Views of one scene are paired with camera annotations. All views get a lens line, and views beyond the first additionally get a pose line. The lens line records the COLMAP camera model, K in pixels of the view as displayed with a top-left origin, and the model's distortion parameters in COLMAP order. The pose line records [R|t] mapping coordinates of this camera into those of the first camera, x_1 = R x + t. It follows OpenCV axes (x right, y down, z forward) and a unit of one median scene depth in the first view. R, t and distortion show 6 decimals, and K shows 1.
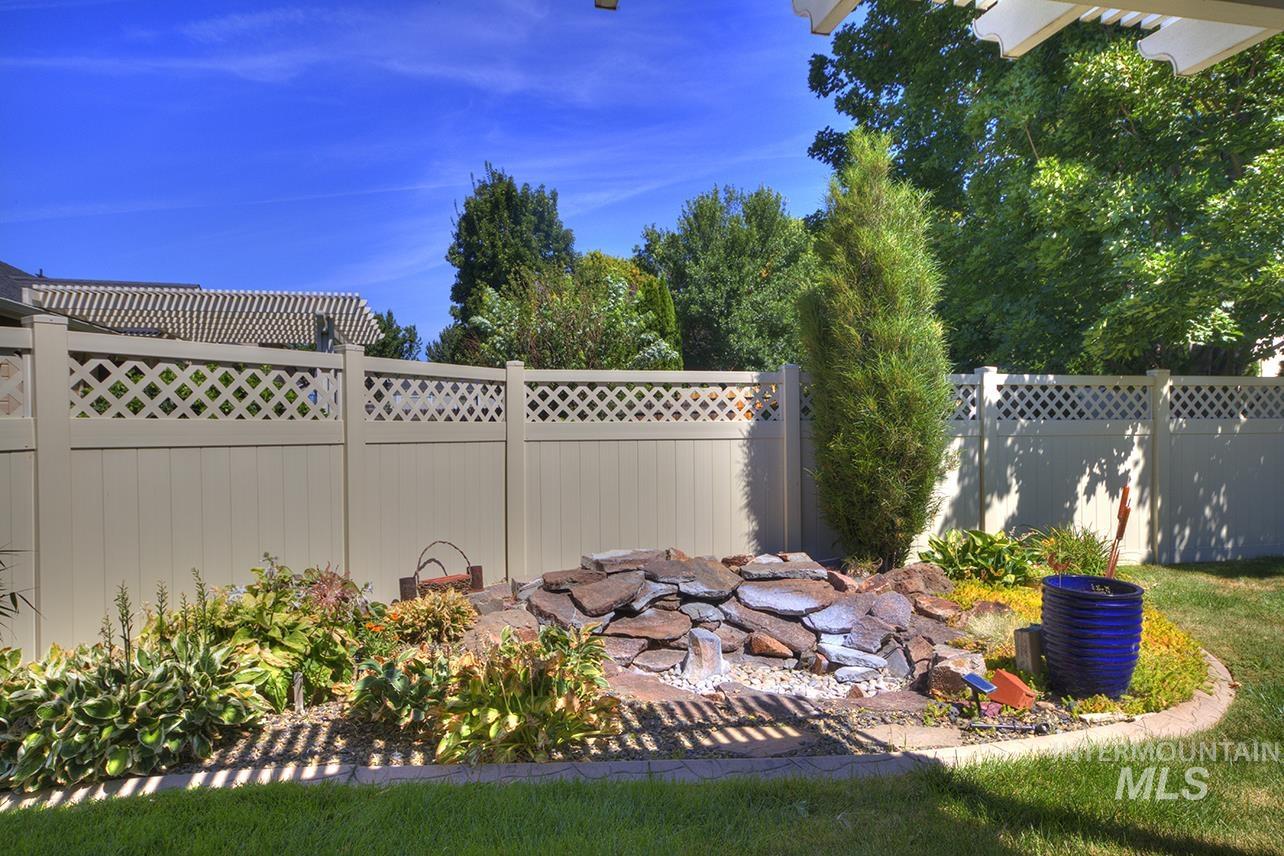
lens RADIAL K [[844.7, 0, 636.4], [0, 844.7, 435.1], [0, 0, 1]] dist [0.001716, 0.011566]
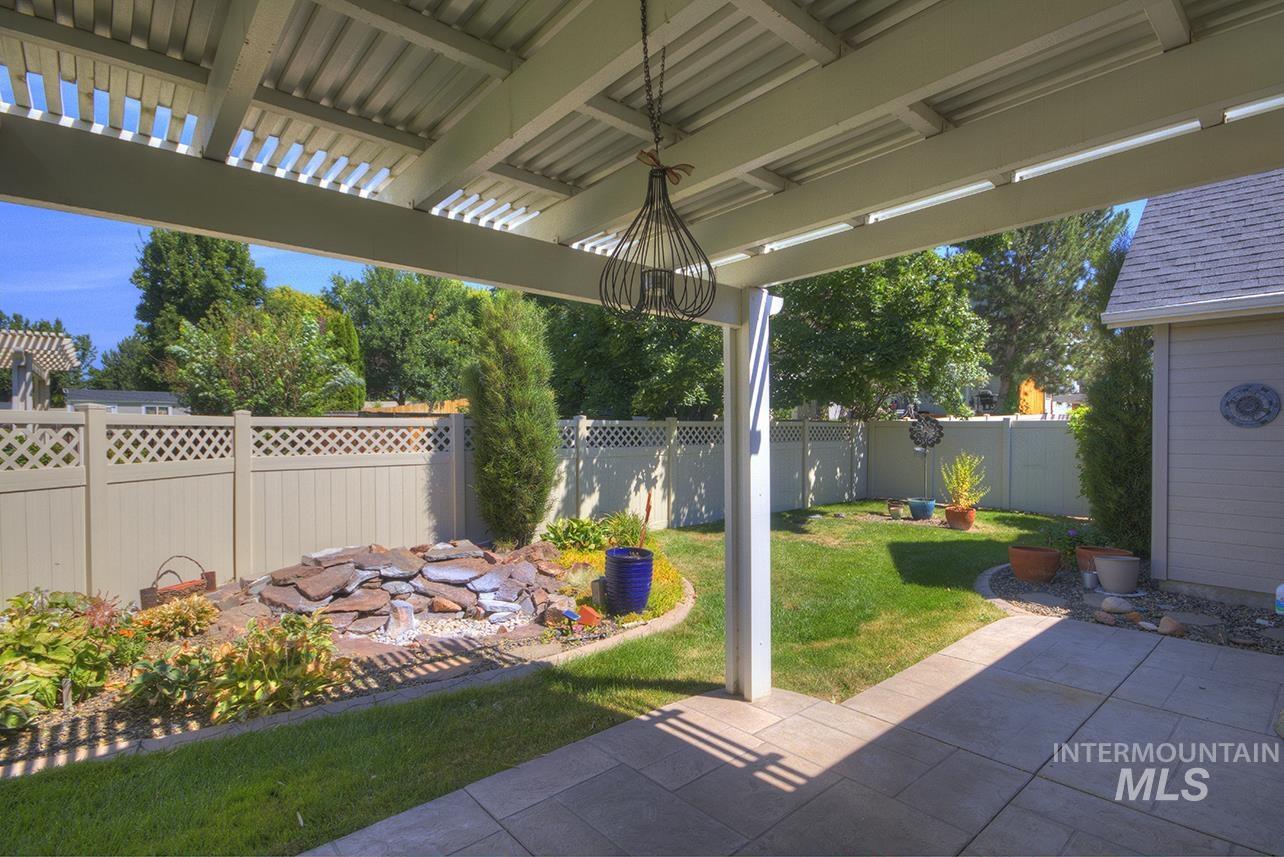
lens RADIAL K [[611.9, 0, 636.9], [0, 611.9, 436.3], [0, 0, 1]] dist [0.014005, -0.012089]
pose [[0.889132, -0.000682, 0.457651, -0.036232], [0.000538, 1.000000, 0.000445, -0.048155], [-0.457651, -0.000149, 0.889132, -0.120970]]
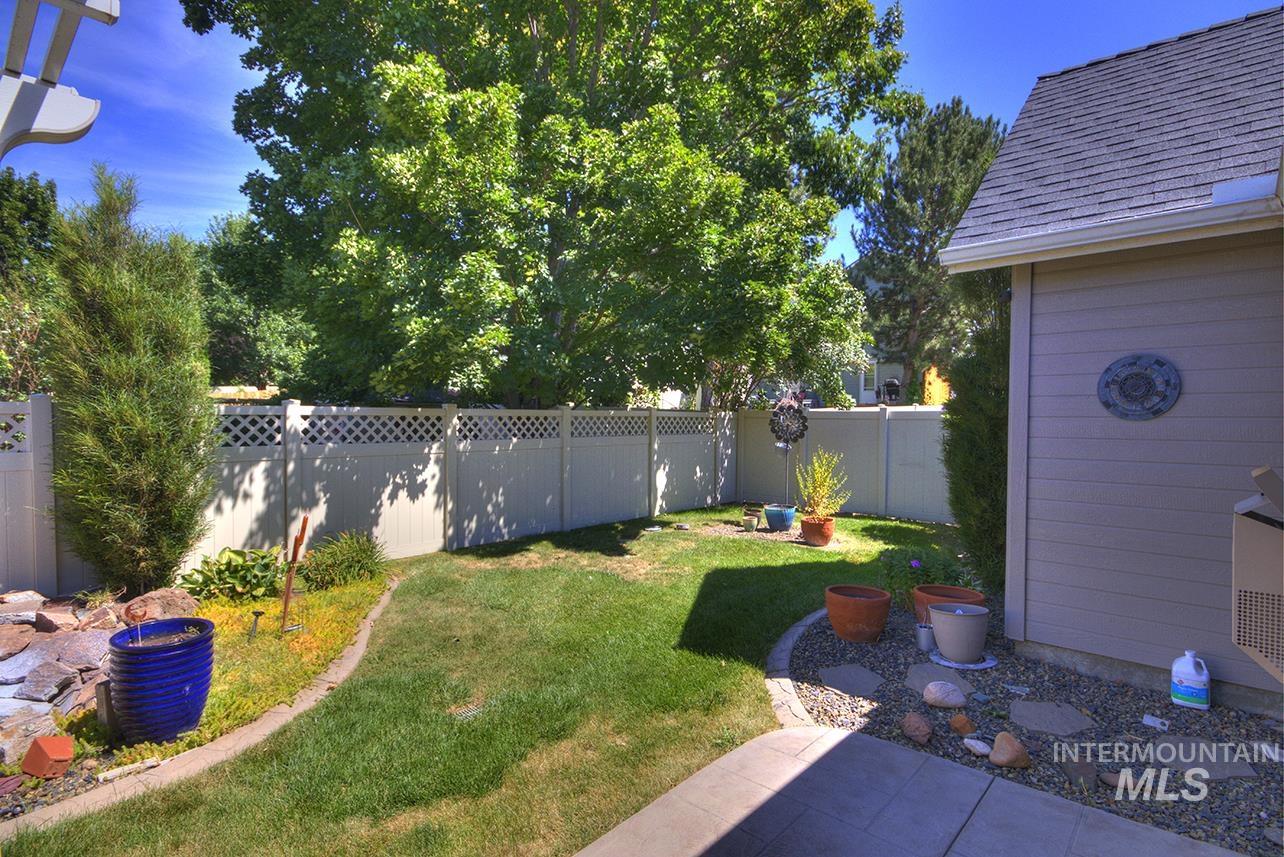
lens RADIAL K [[645.3, 0, 633.2], [0, 645.3, 436.9], [0, 0, 1]] dist [-0.002062, 0.004680]
pose [[0.832226, -0.006757, 0.554396, 0.366840], [-0.002208, 0.999877, 0.015500, -0.051935], [-0.554432, -0.014123, 0.832109, 0.000732]]
